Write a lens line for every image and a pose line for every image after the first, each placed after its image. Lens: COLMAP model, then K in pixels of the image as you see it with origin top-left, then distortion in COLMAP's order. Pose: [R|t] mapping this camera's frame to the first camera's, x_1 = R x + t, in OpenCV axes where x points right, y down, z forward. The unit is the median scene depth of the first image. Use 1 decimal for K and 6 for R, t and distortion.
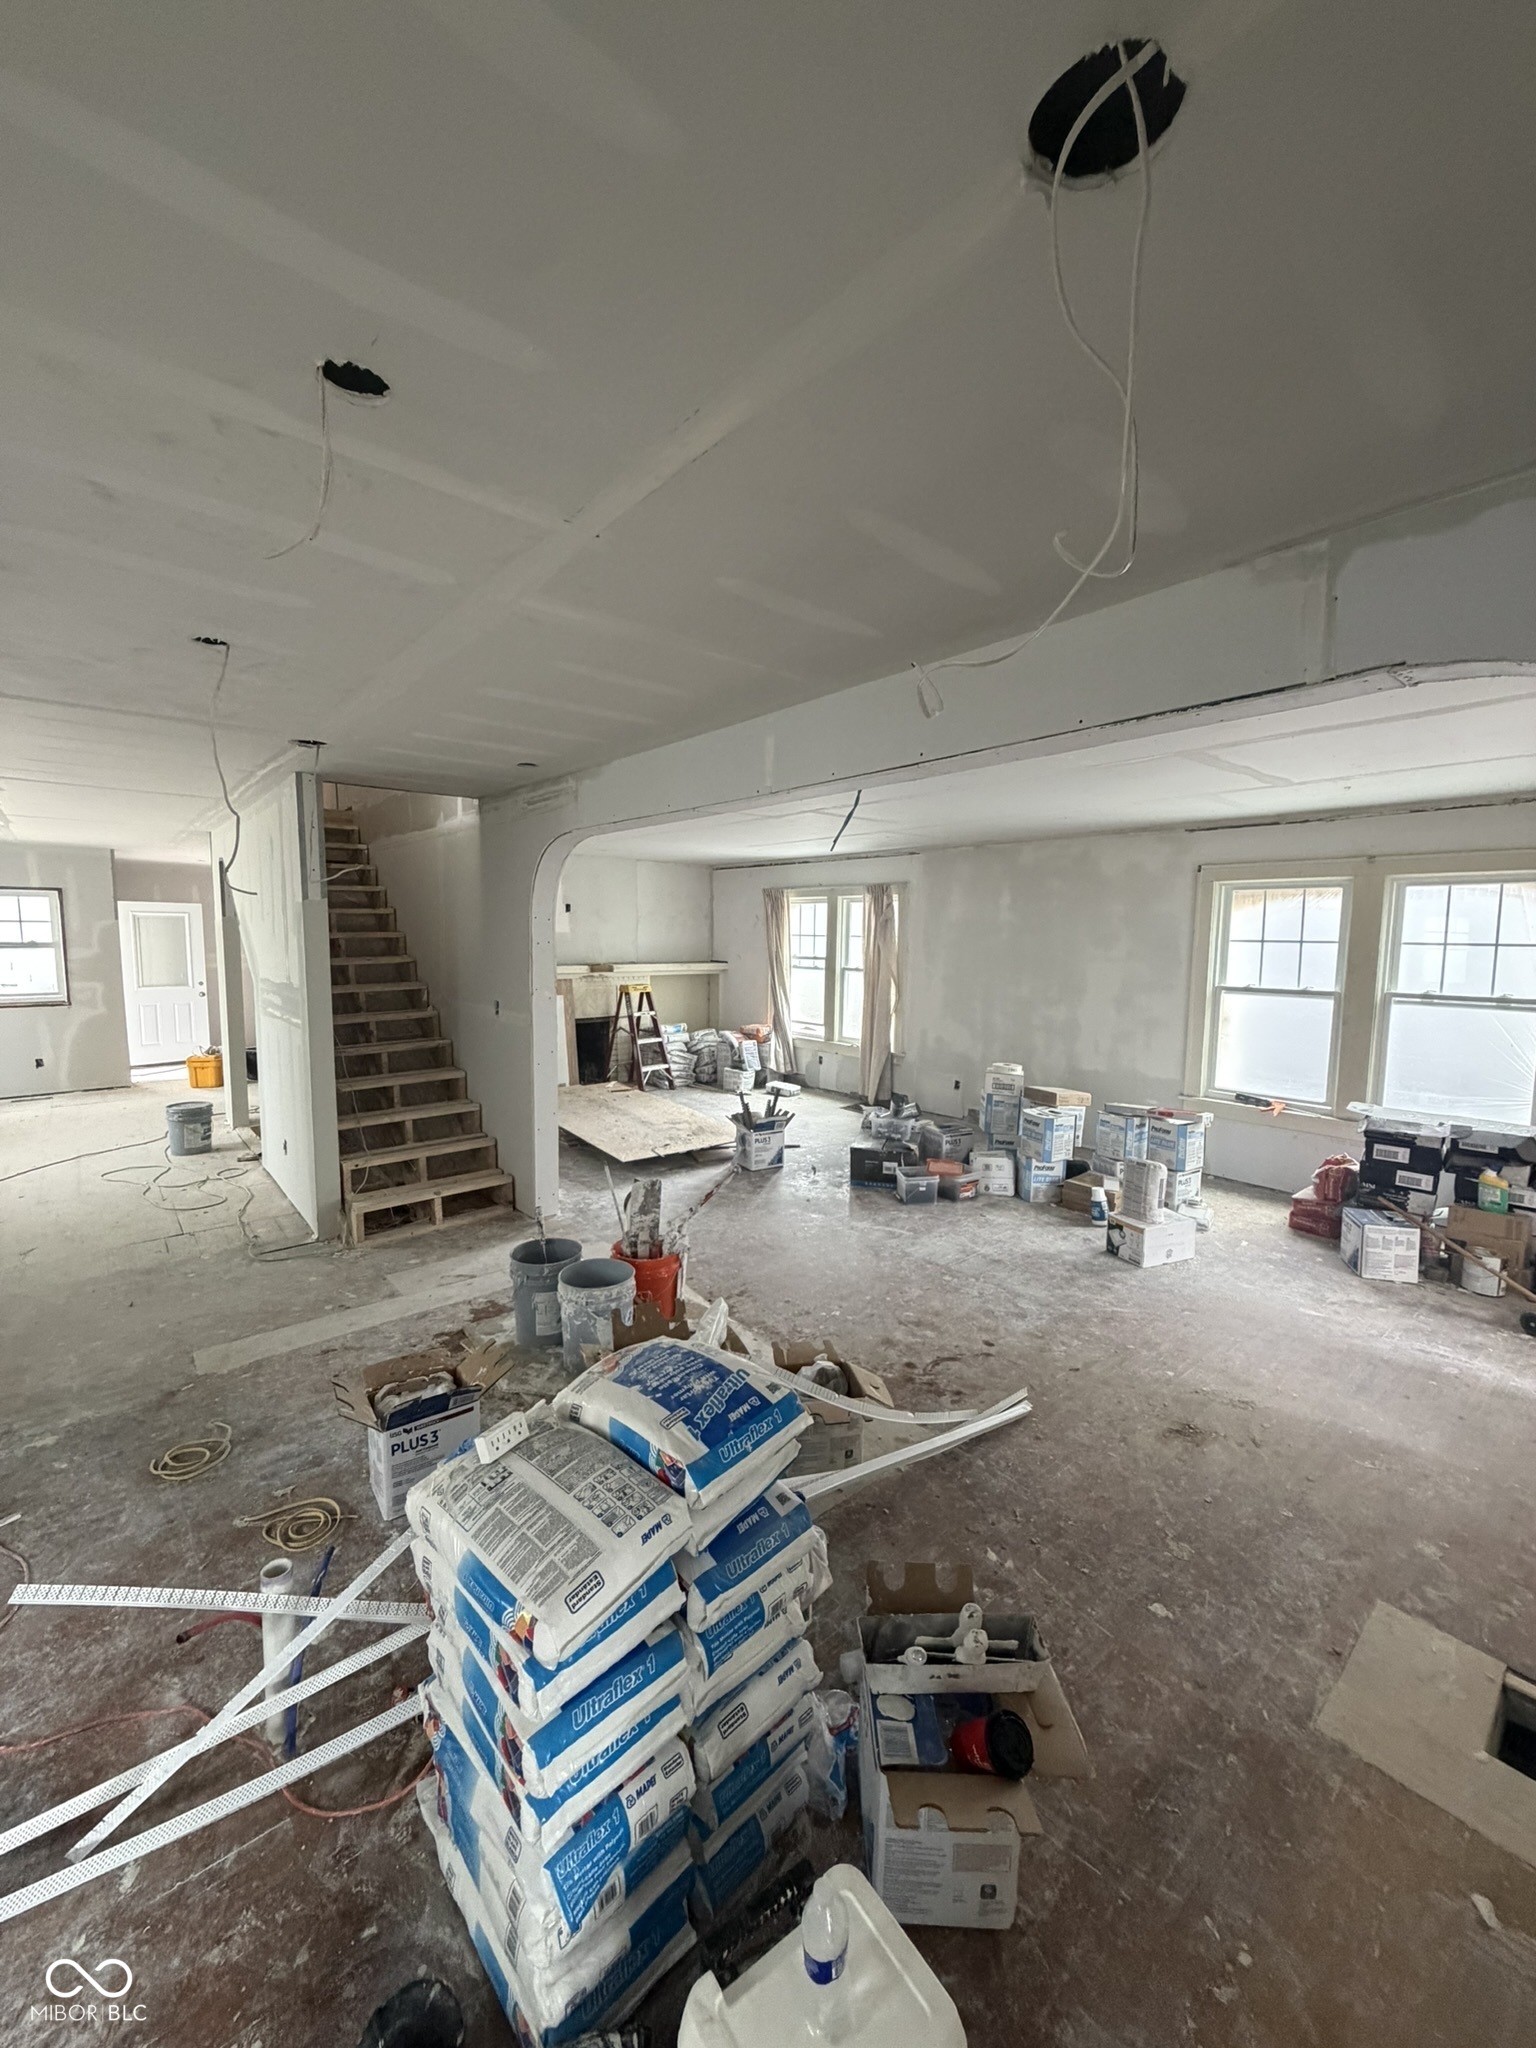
lens RADIAL K [[815.7, 0, 772.5], [0, 815.7, 1016.9], [0, 0, 1]] dist [-0.000315, -0.000204]
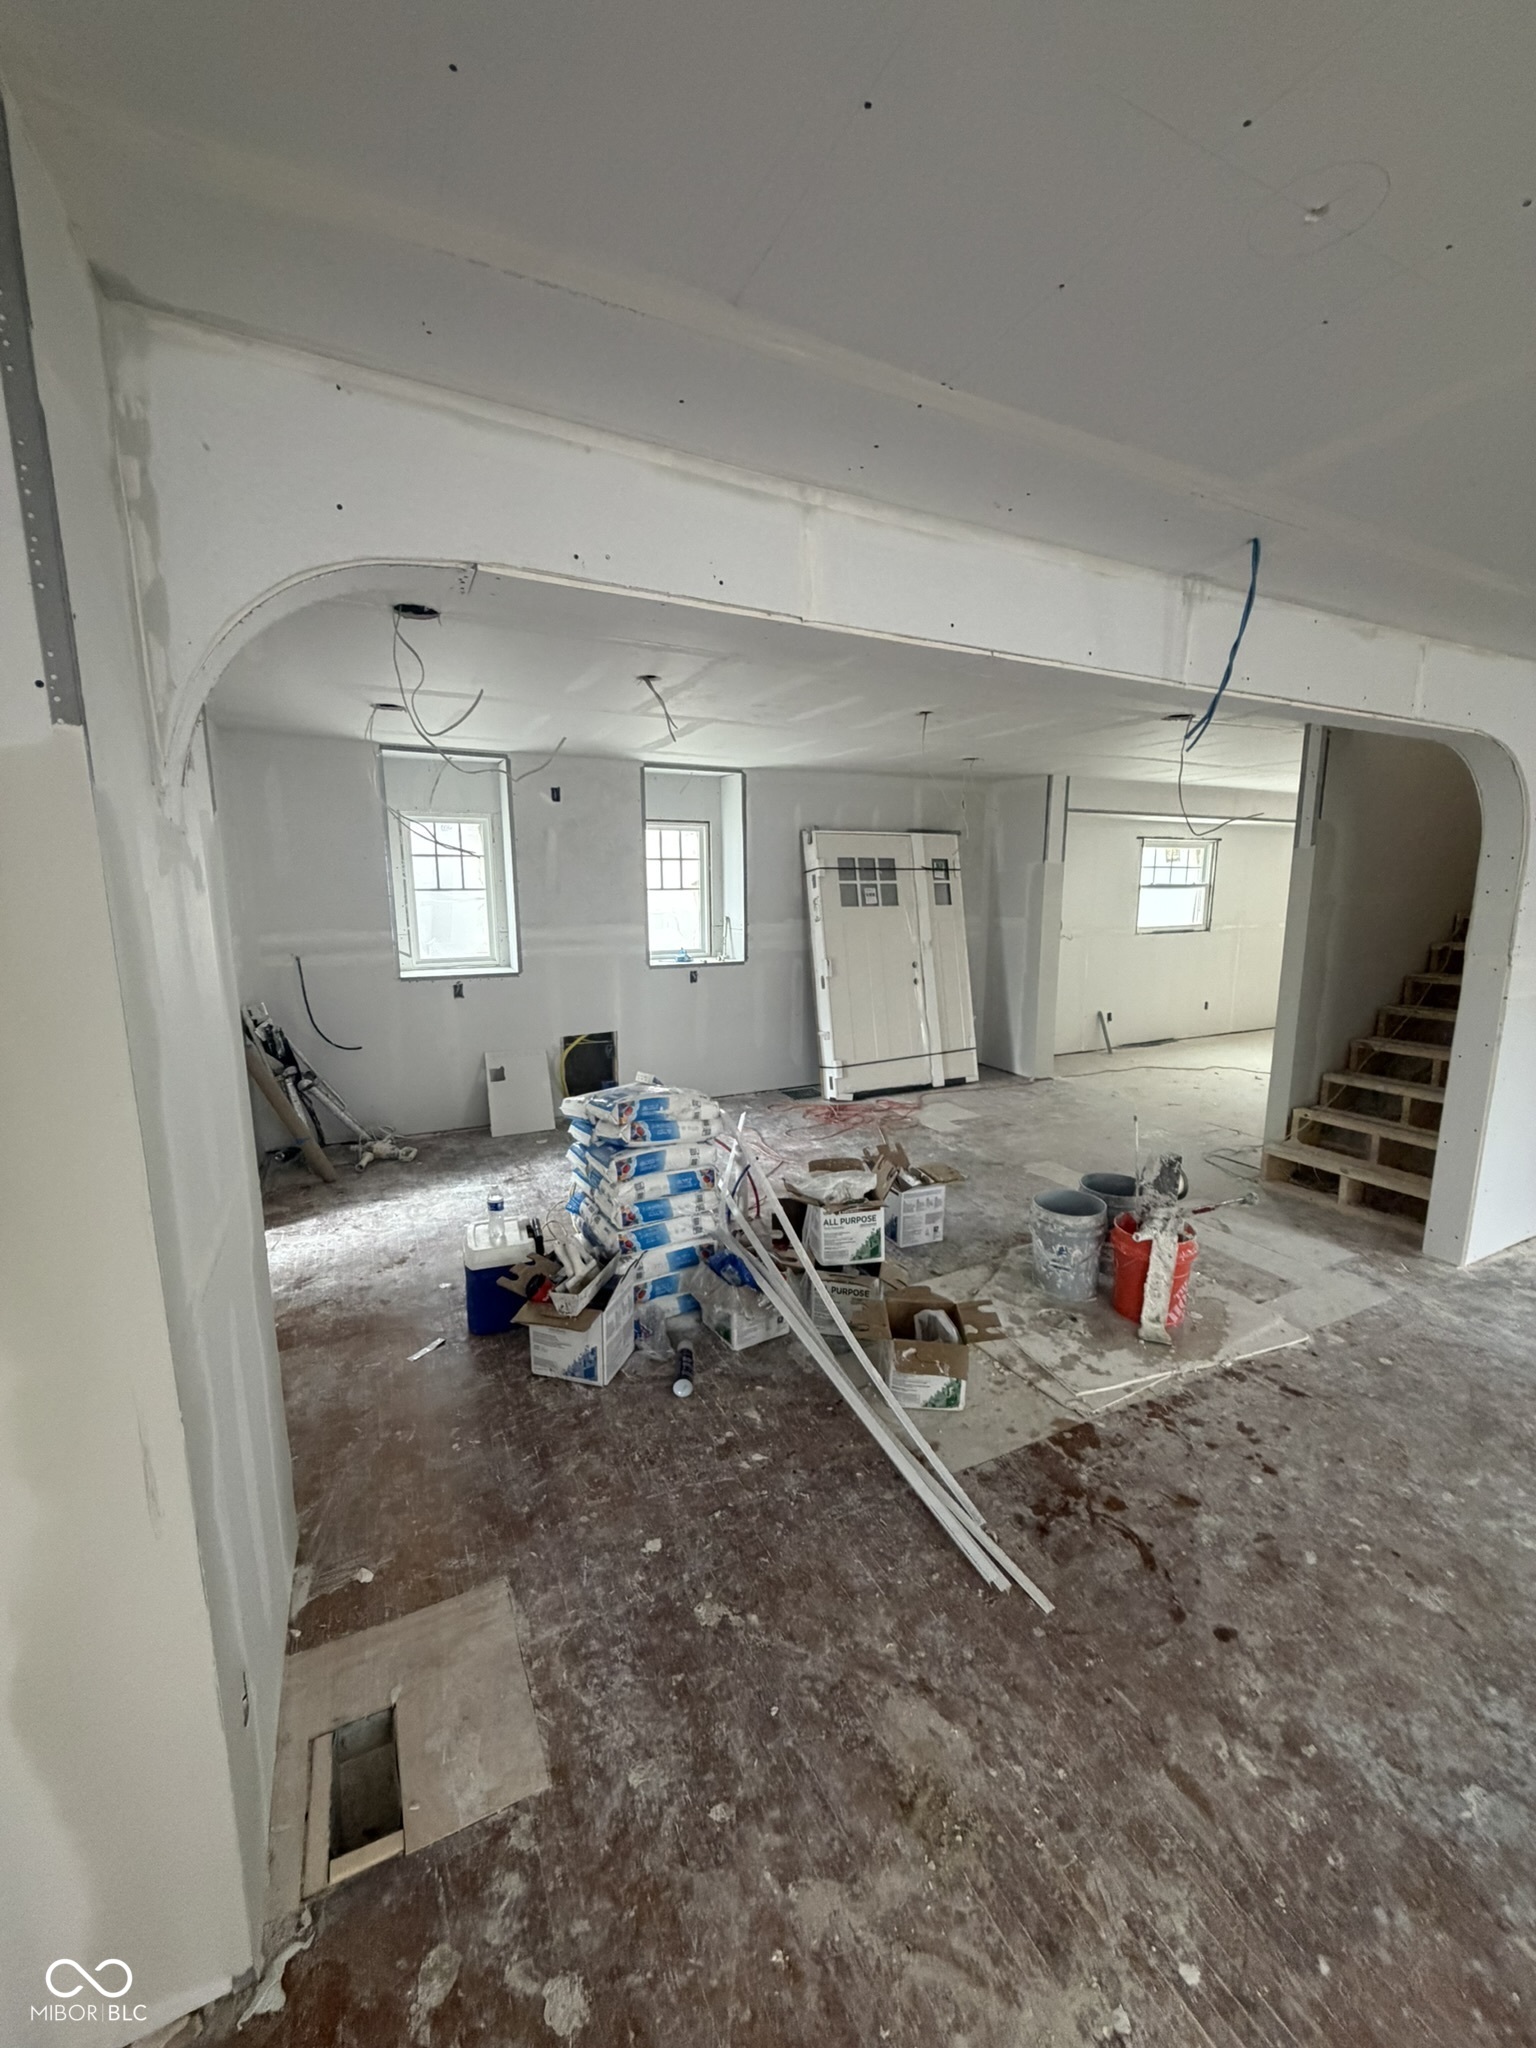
lens RADIAL K [[815.7, 0, 772.5], [0, 815.7, 1016.9], [0, 0, 1]] dist [-0.000315, -0.000204]
pose [[-0.241363, 0.150386, -0.958712, 0.837197], [-0.100755, 0.978697, 0.178887, -0.069851], [0.965190, 0.139771, -0.221069, 0.815248]]
